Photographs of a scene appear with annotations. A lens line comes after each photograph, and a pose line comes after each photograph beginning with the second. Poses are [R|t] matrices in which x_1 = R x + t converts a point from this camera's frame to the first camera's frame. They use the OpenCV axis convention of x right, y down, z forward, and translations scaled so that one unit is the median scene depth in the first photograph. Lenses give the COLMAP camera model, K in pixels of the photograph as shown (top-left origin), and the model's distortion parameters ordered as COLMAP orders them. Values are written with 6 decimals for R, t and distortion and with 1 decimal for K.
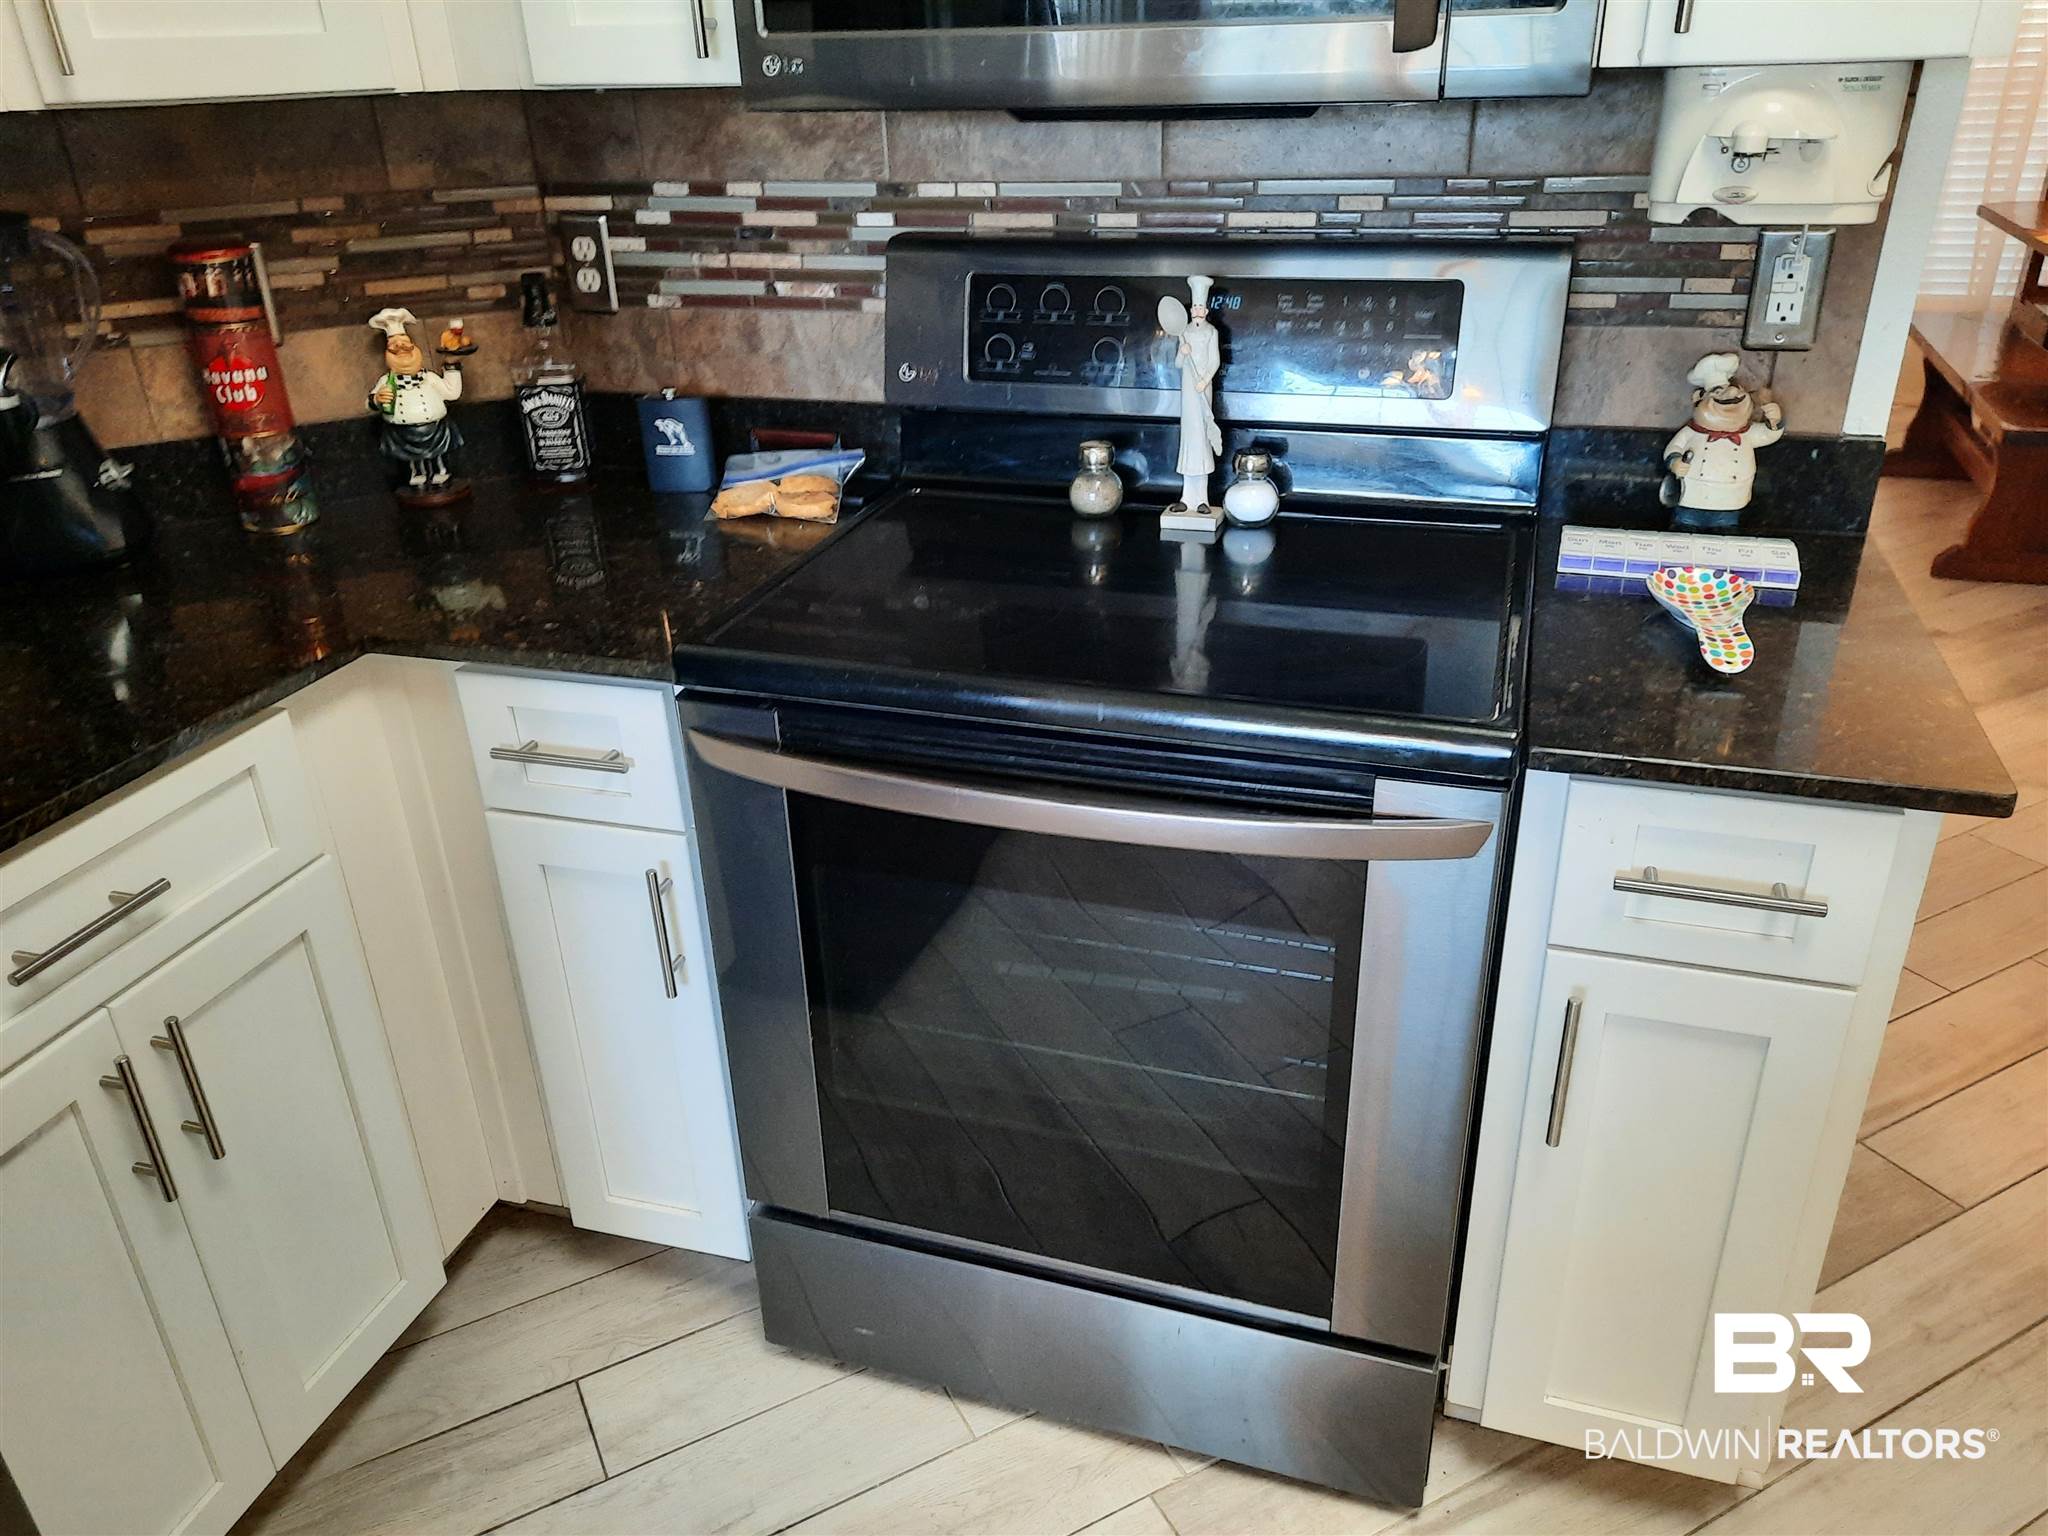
lens RADIAL K [[1487.2, 0, 1013.6], [0, 1487.2, 783.2], [0, 0, 1]] dist [0.058181, -0.054244]
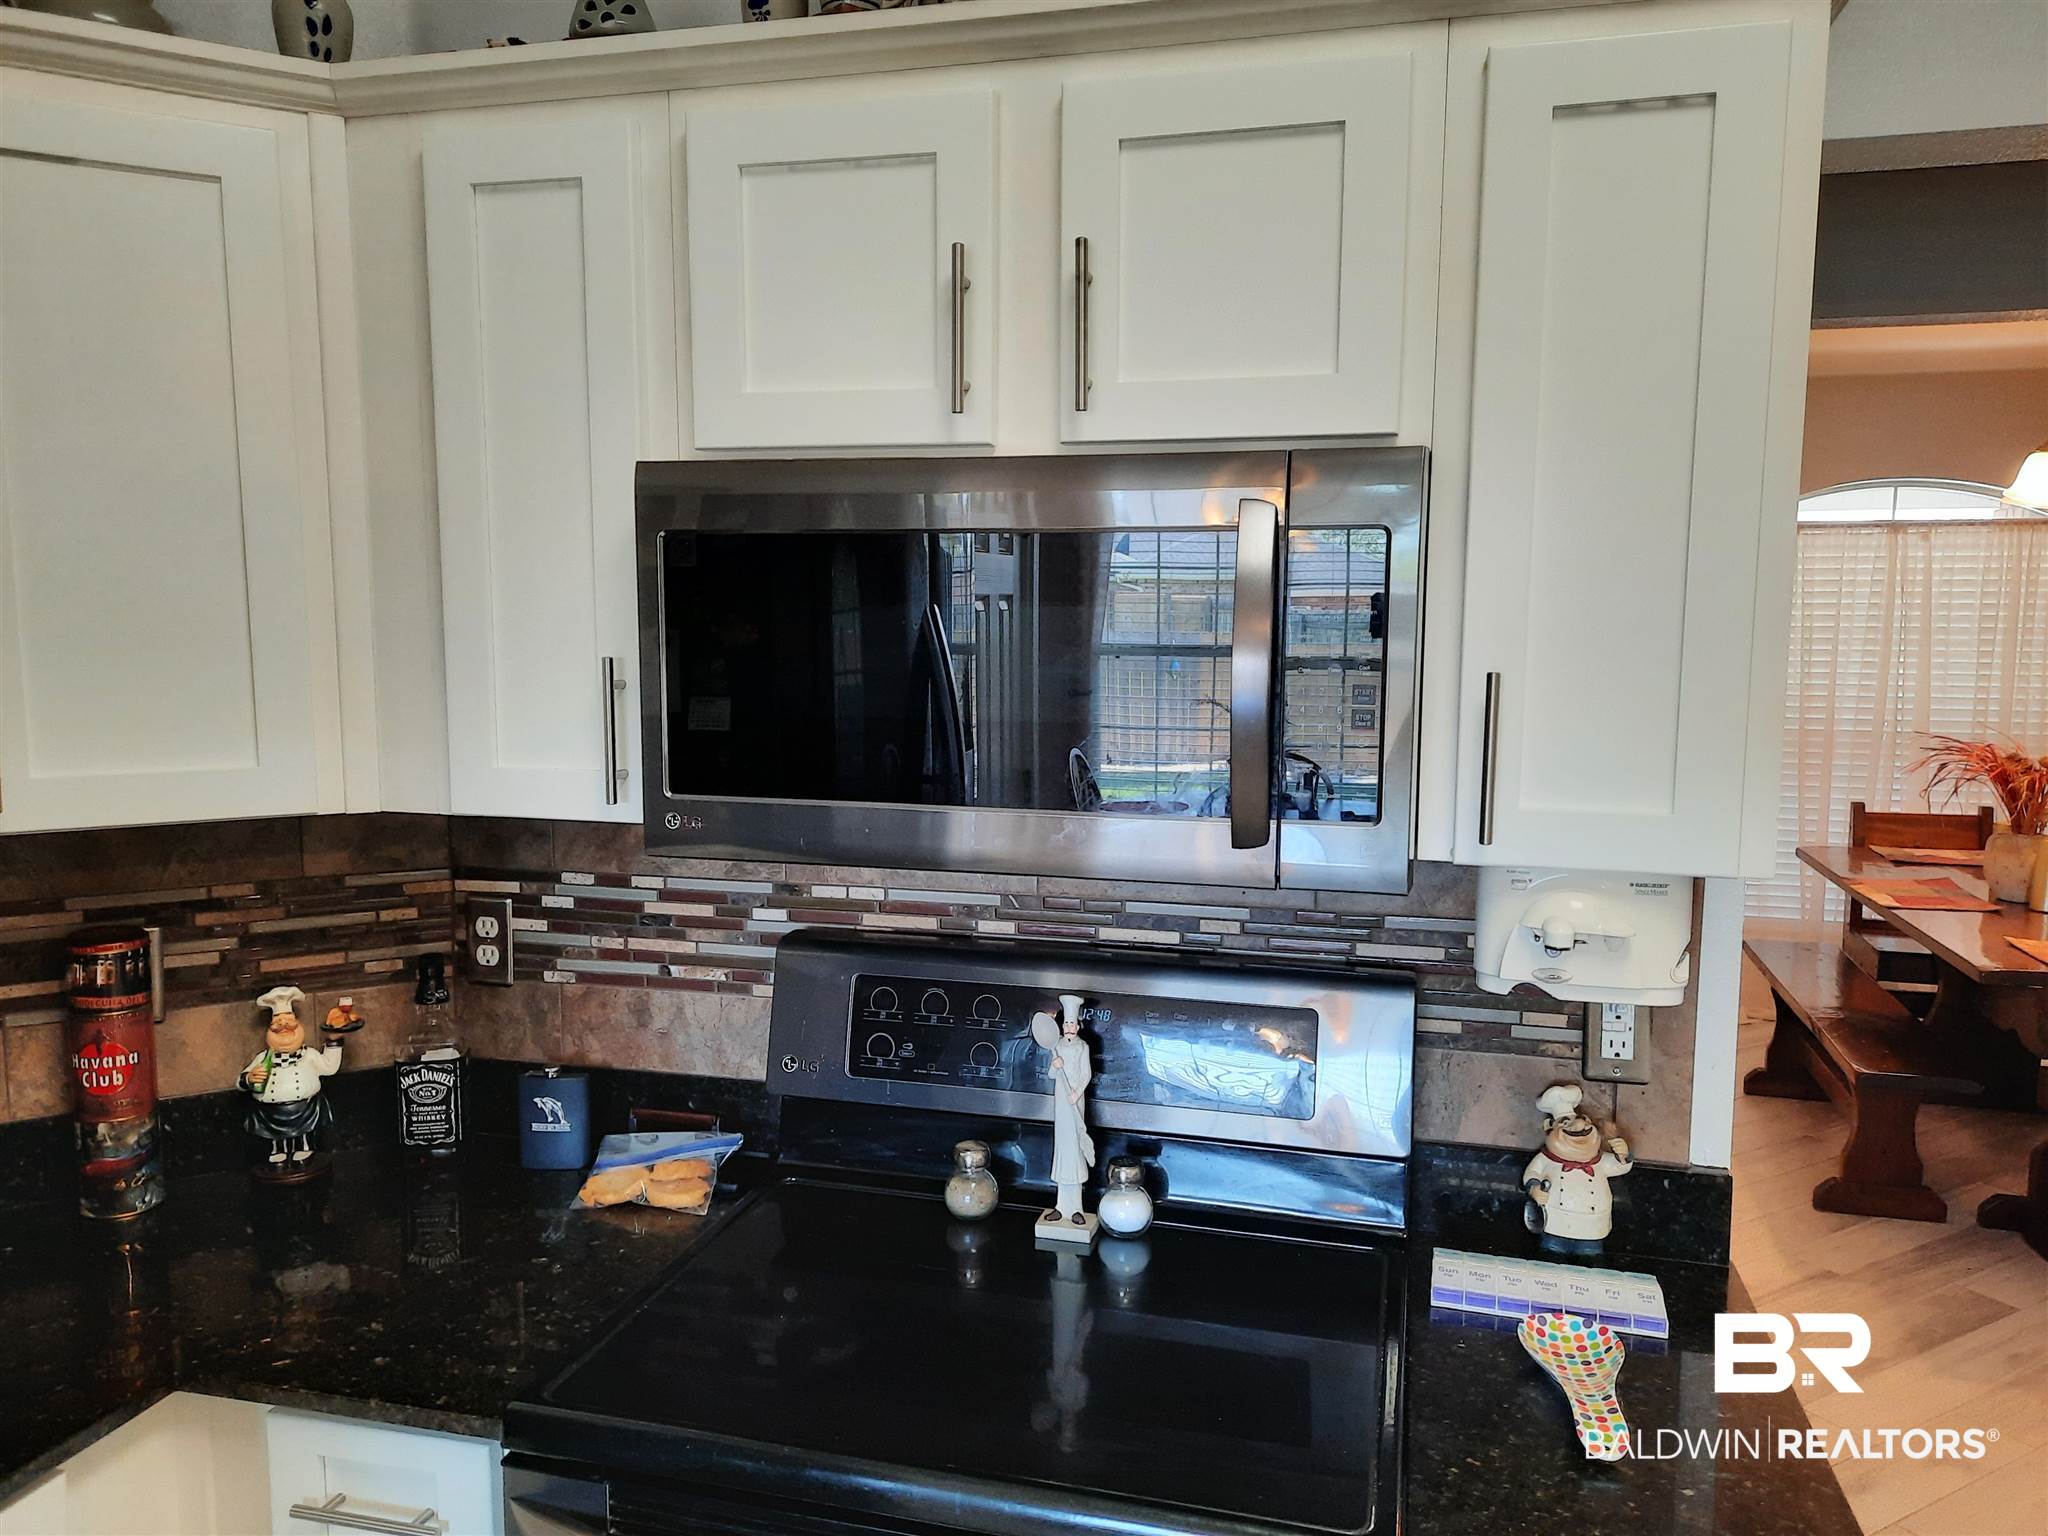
lens RADIAL K [[1487.2, 0, 1014.1], [0, 1487.2, 774.5], [0, 0, 1]] dist [0.058181, -0.054244]
pose [[0.998183, 0.029868, 0.052337, 0.022403], [-0.009823, 0.937555, -0.347699, -0.107802], [-0.059454, 0.346553, 0.936144, -0.029406]]
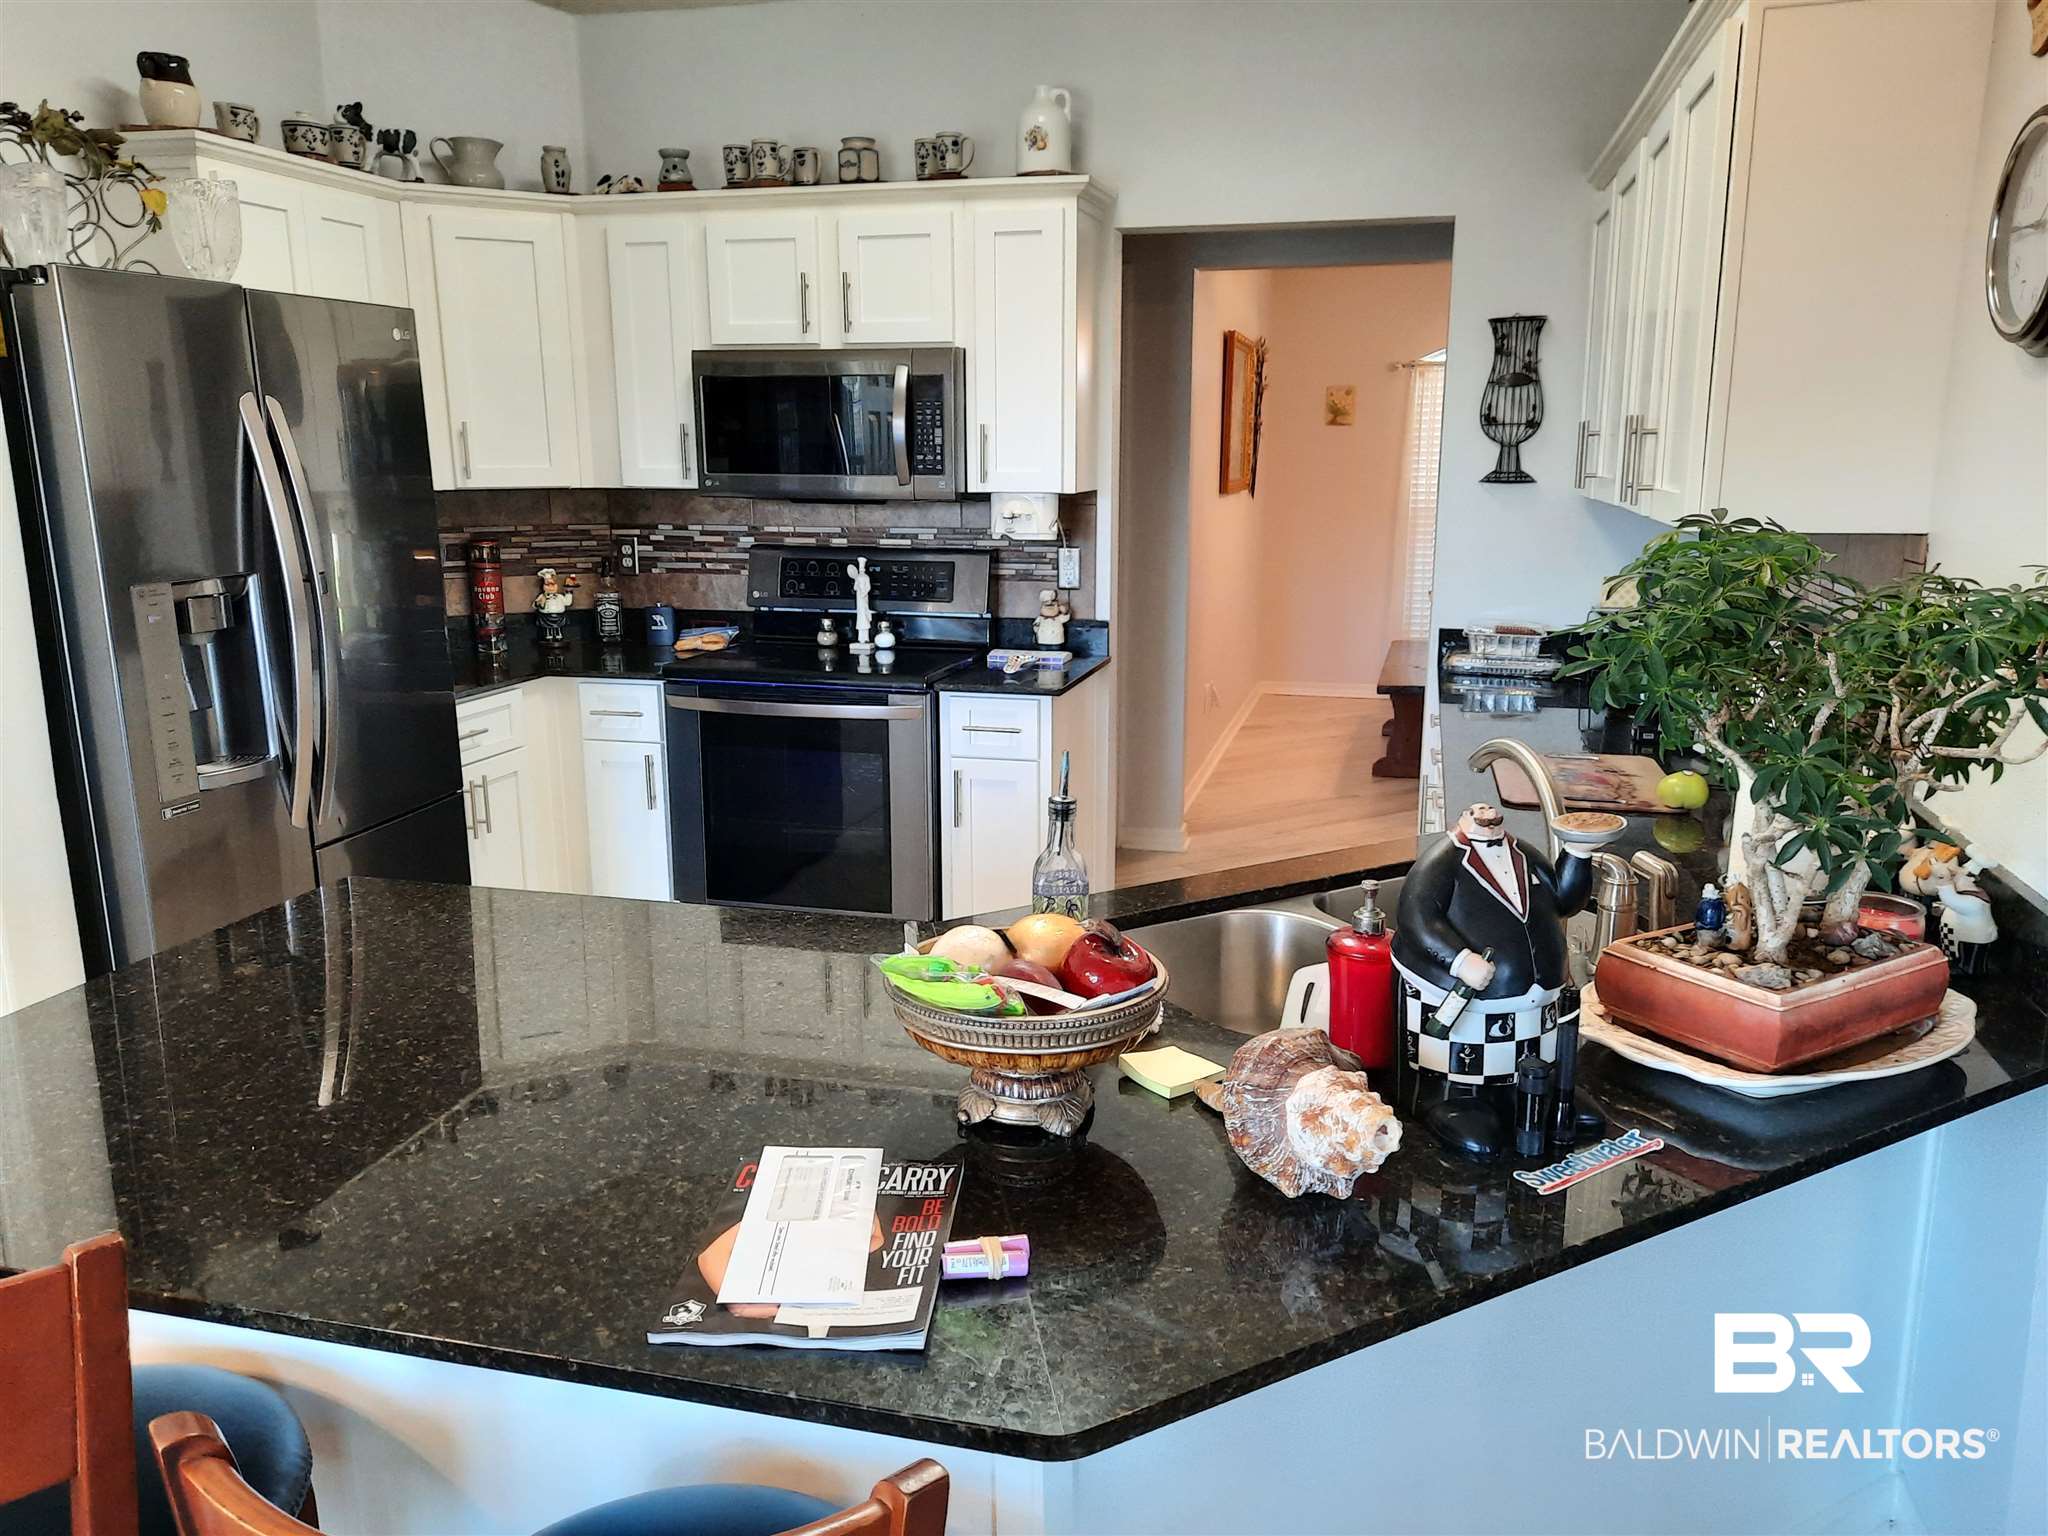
lens RADIAL K [[1487.2, 0, 1025.7], [0, 1487.2, 781.9], [0, 0, 1]] dist [0.058181, -0.054244]
pose [[0.997770, 0.017196, 0.064490, 0.228813], [-0.000471, 0.968034, -0.250820, 0.673003], [-0.066742, 0.250231, 0.965883, -1.408318]]
